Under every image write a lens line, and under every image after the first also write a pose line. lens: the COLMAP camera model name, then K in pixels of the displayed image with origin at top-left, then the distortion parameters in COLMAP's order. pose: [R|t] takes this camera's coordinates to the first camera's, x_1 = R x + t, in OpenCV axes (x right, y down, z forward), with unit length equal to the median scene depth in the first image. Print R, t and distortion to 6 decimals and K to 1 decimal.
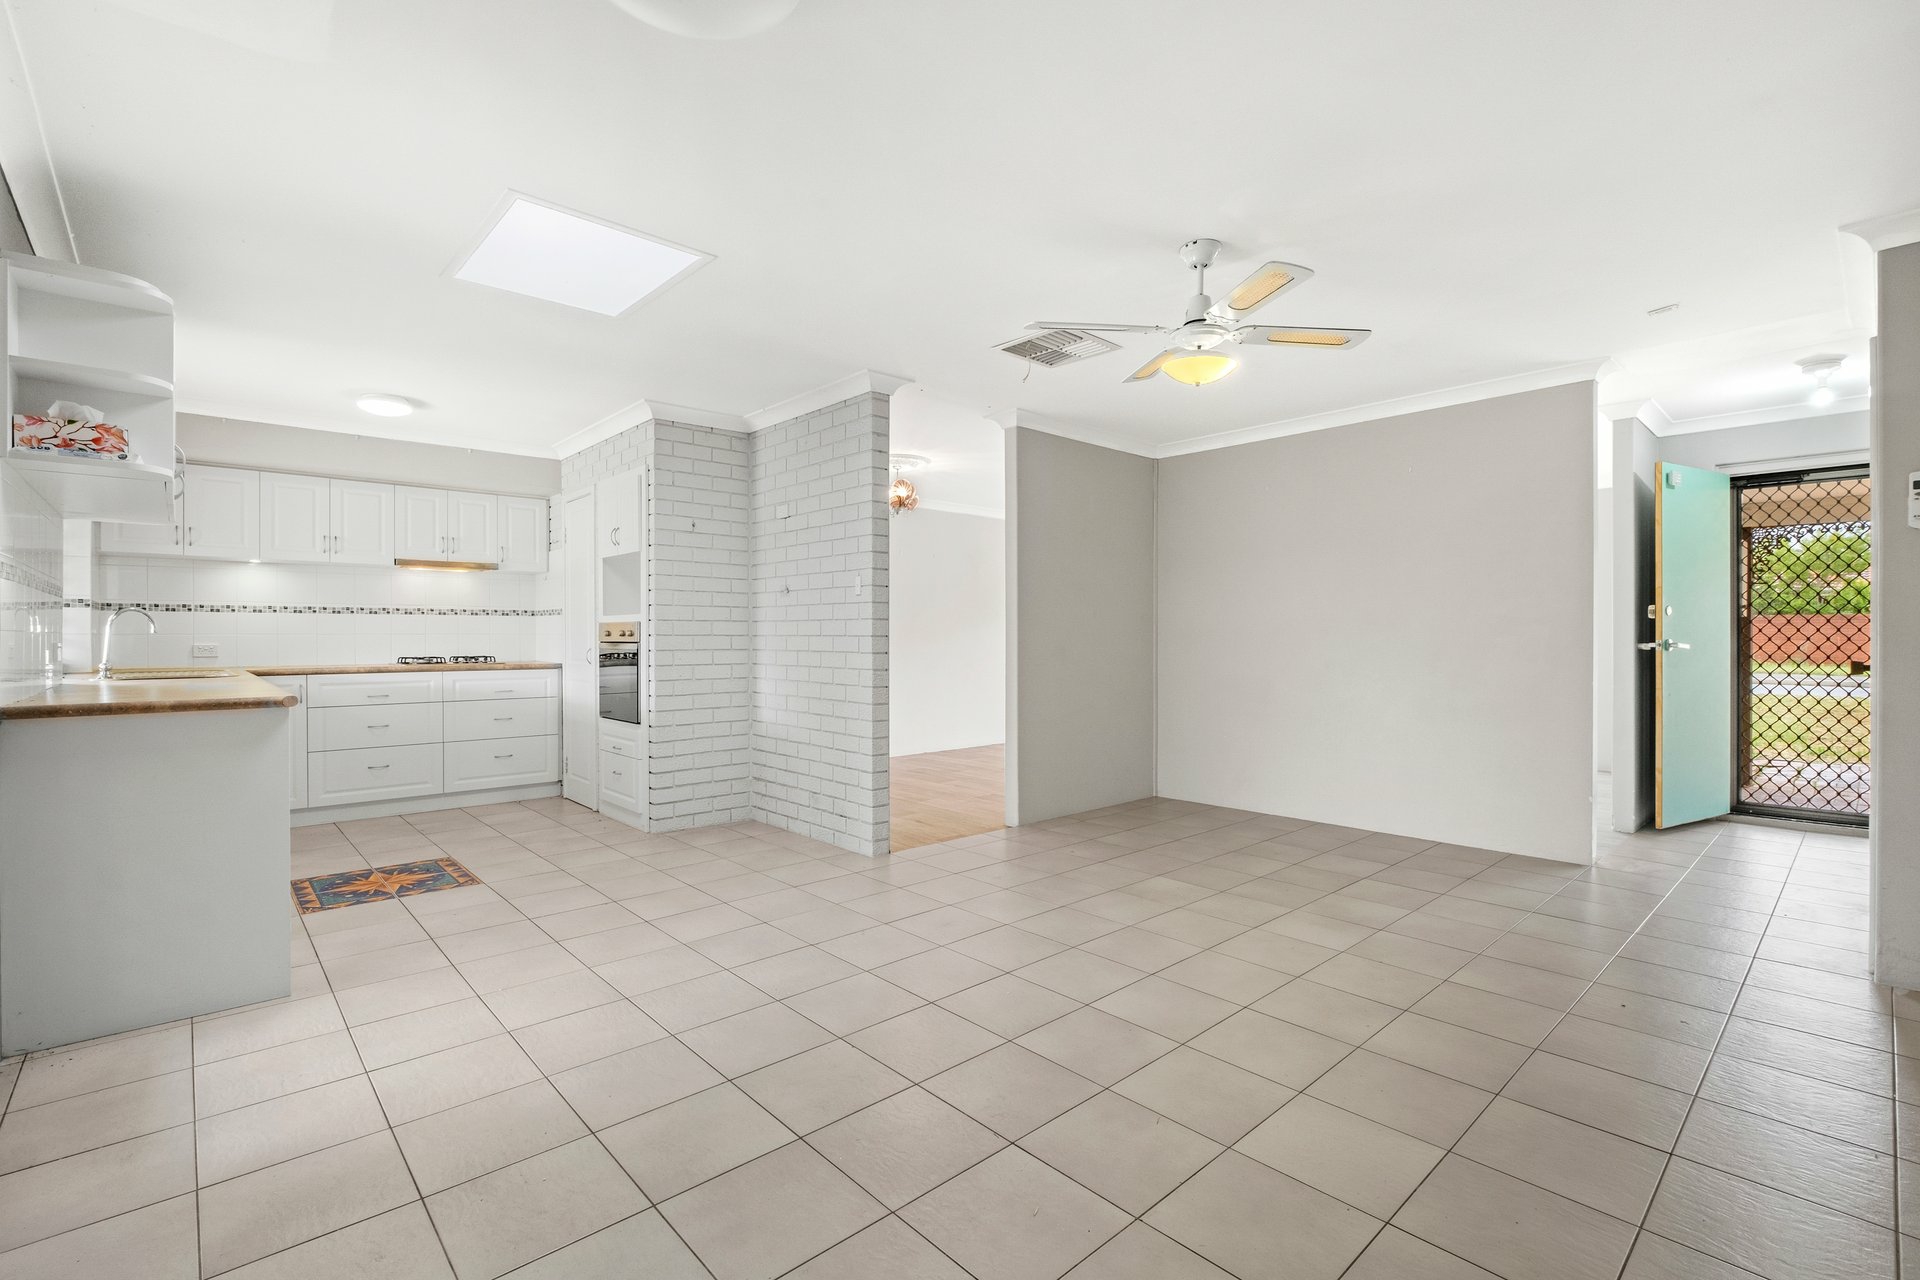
lens RADIAL K [[859.9, 0, 960.0], [0, 859.9, 640.0], [0, 0, 1]] dist [0.007022, -0.008005]
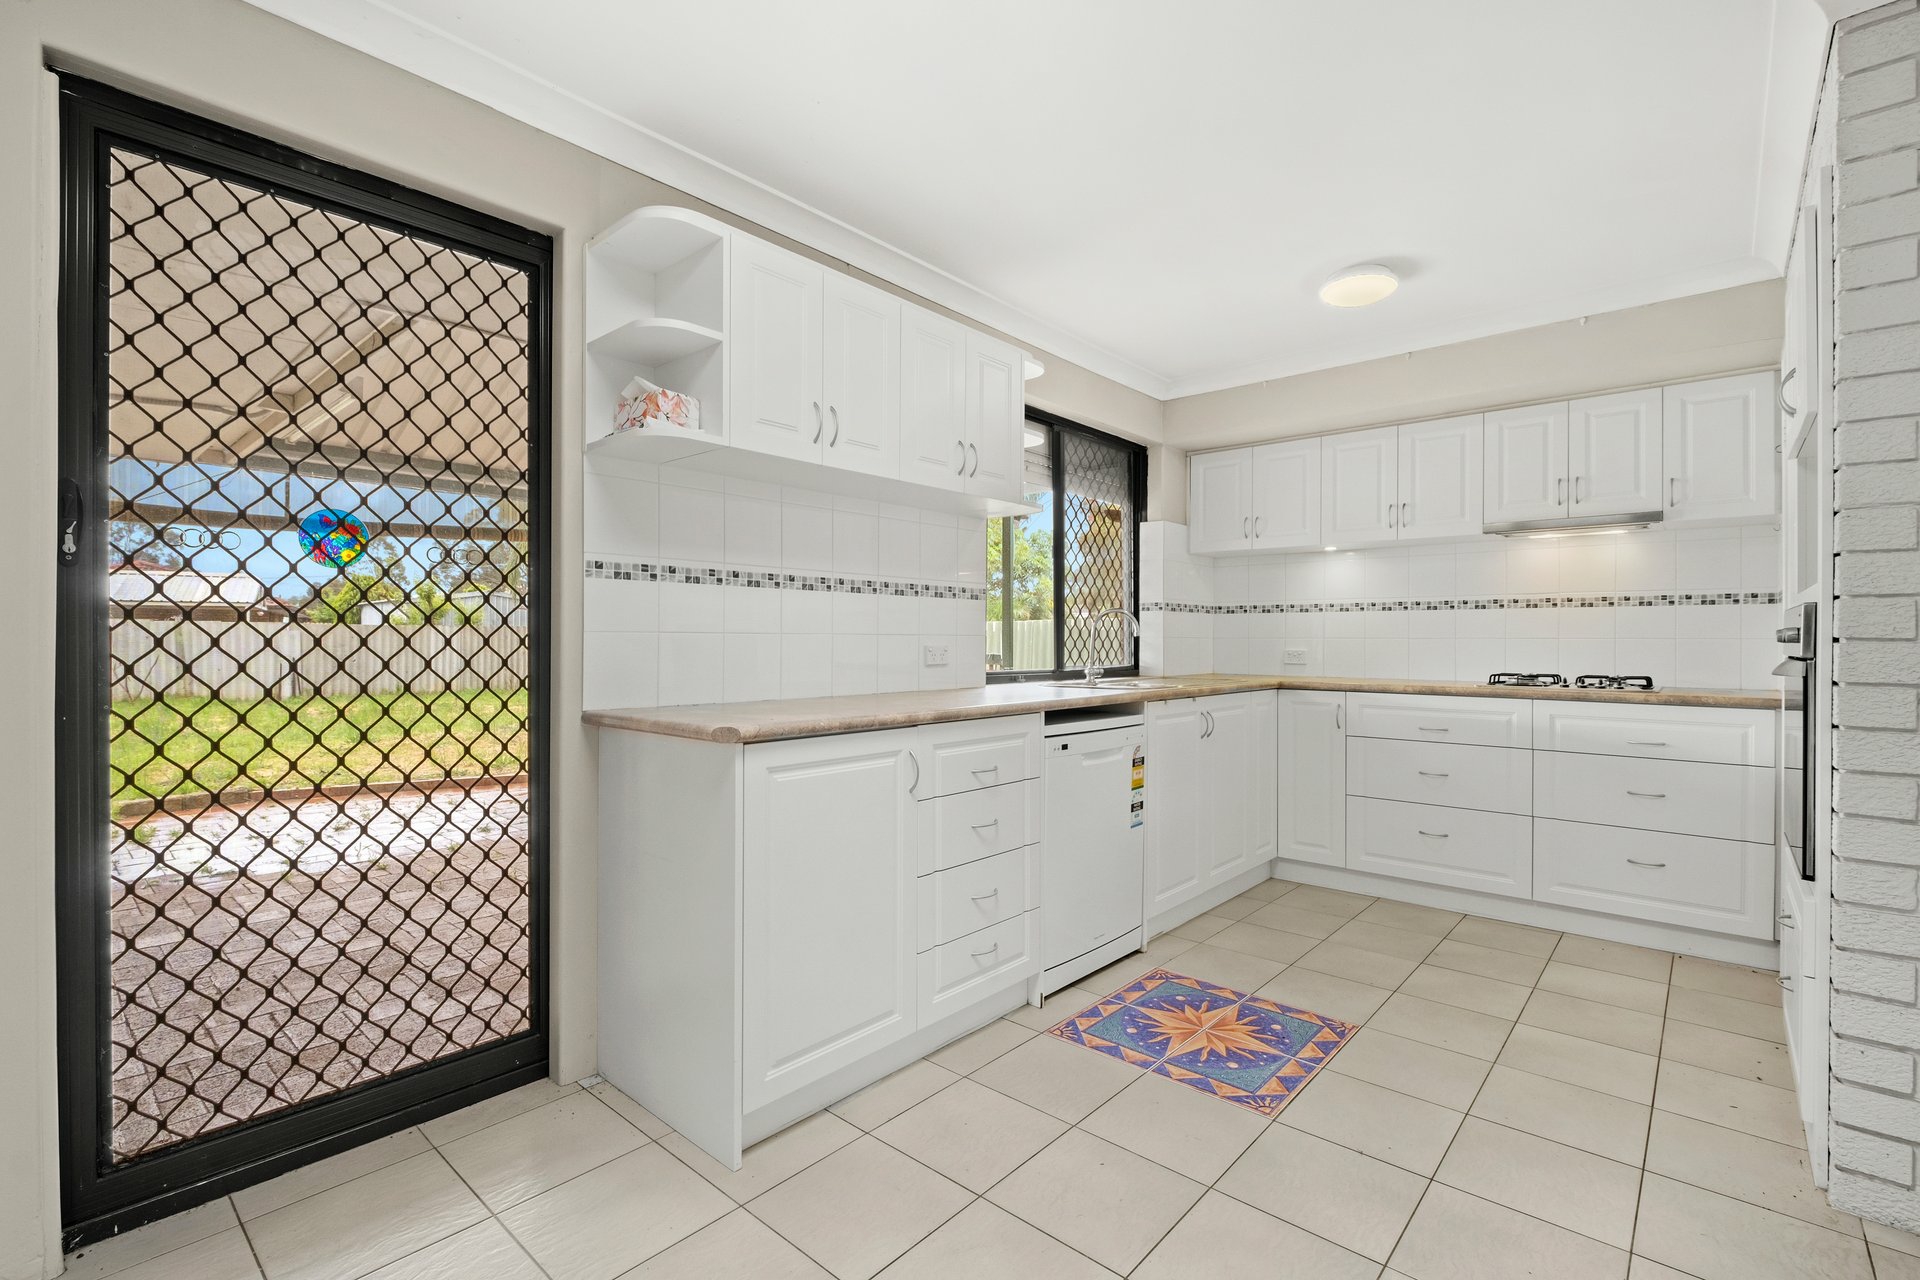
lens RADIAL K [[859.9, 0, 960.0], [0, 859.9, 640.0], [0, 0, 1]] dist [0.007022, -0.008005]
pose [[0.108422, 0.002336, -0.994102, -0.046296], [-0.009512, 0.999954, 0.001313, -0.002576], [0.994059, 0.009314, 0.108440, 0.582738]]
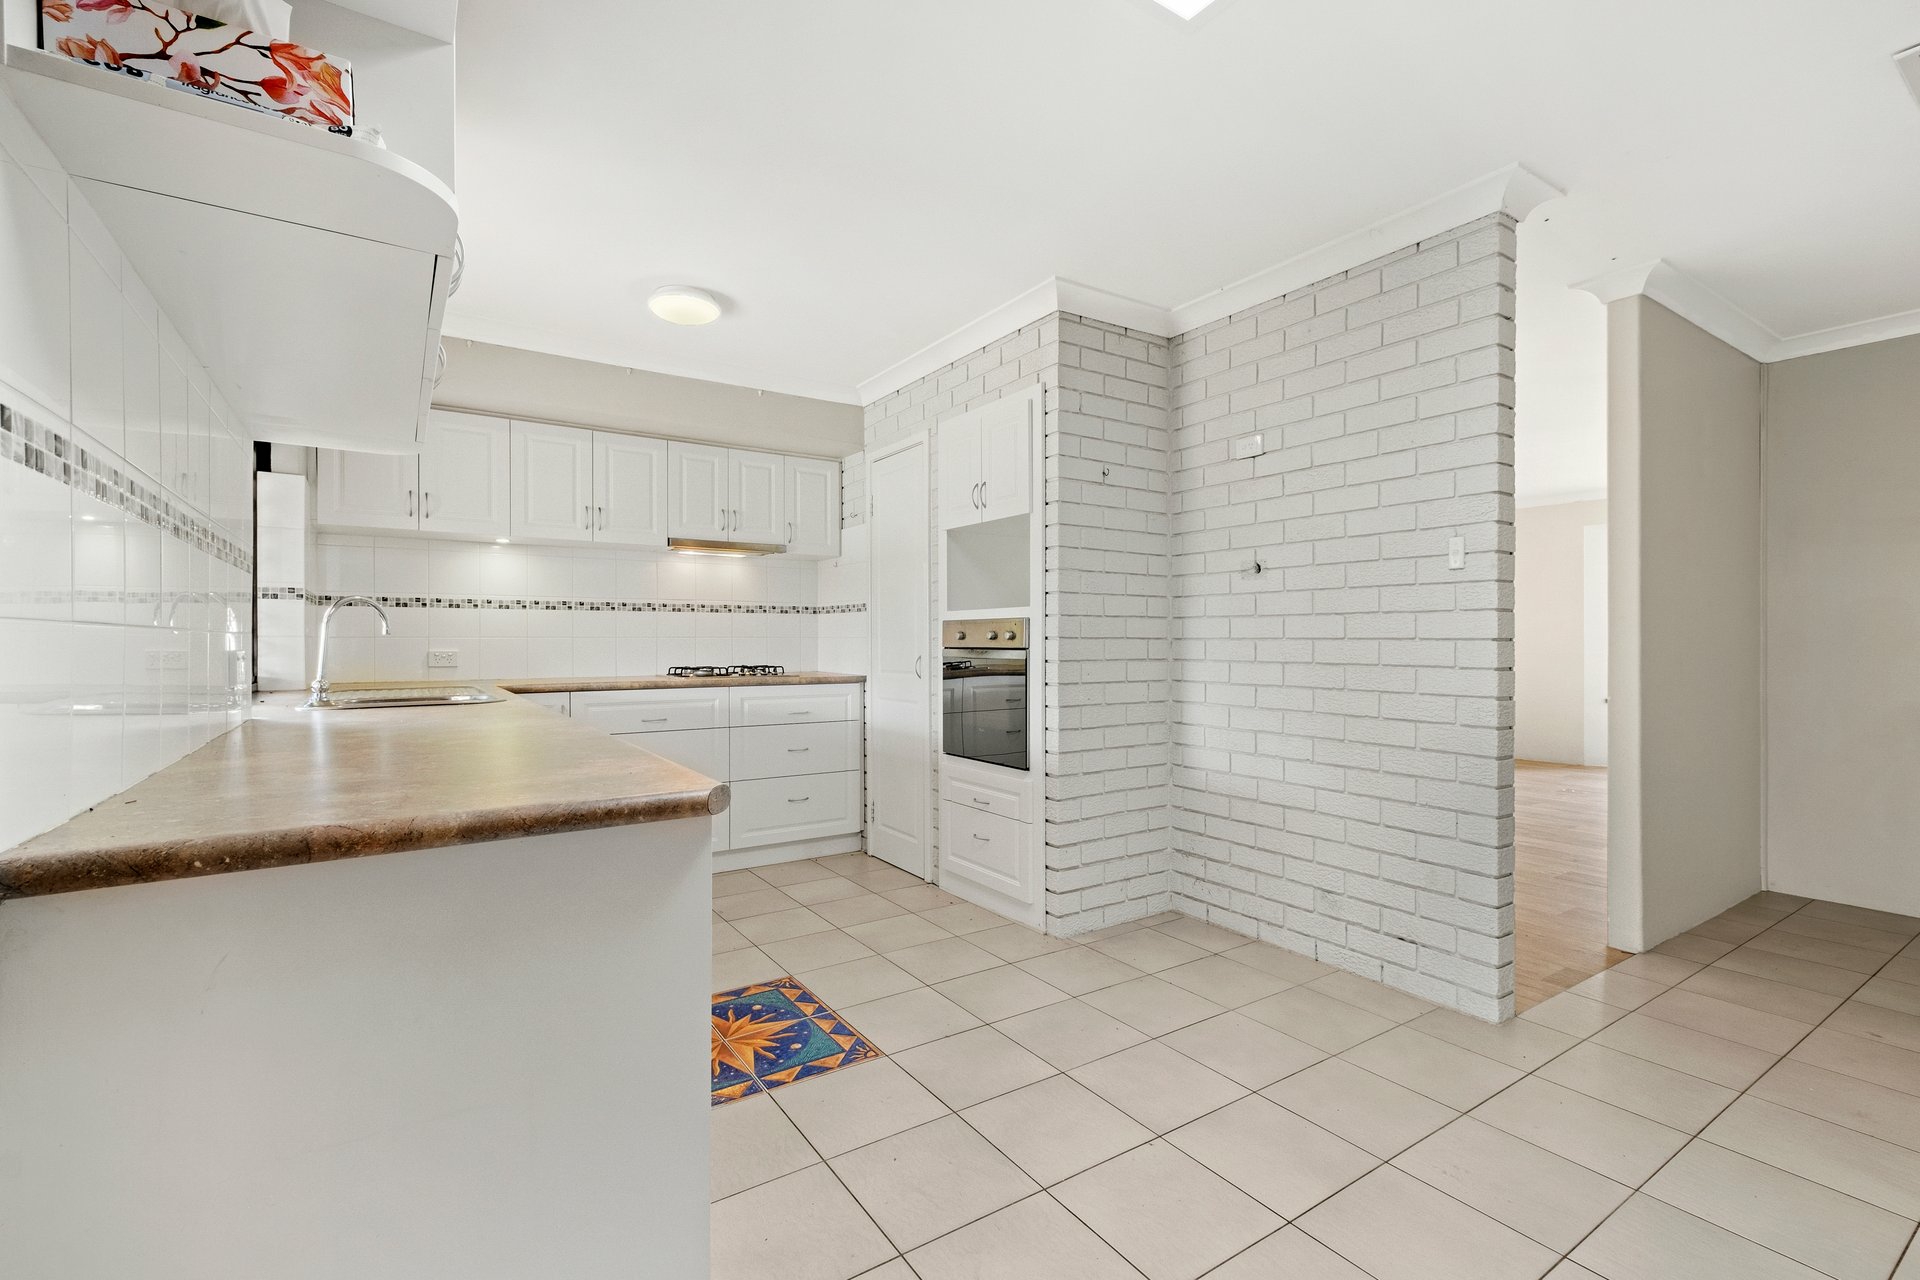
lens RADIAL K [[849.7, 0, 960.0], [0, 849.7, 640.0], [0, 0, 1]] dist [0.024854, -0.007583]
pose [[0.988606, 0.000045, -0.150526, -0.318259], [-0.000849, 0.999986, -0.005282, -0.000447], [0.150523, 0.005350, 0.988592, 0.327360]]
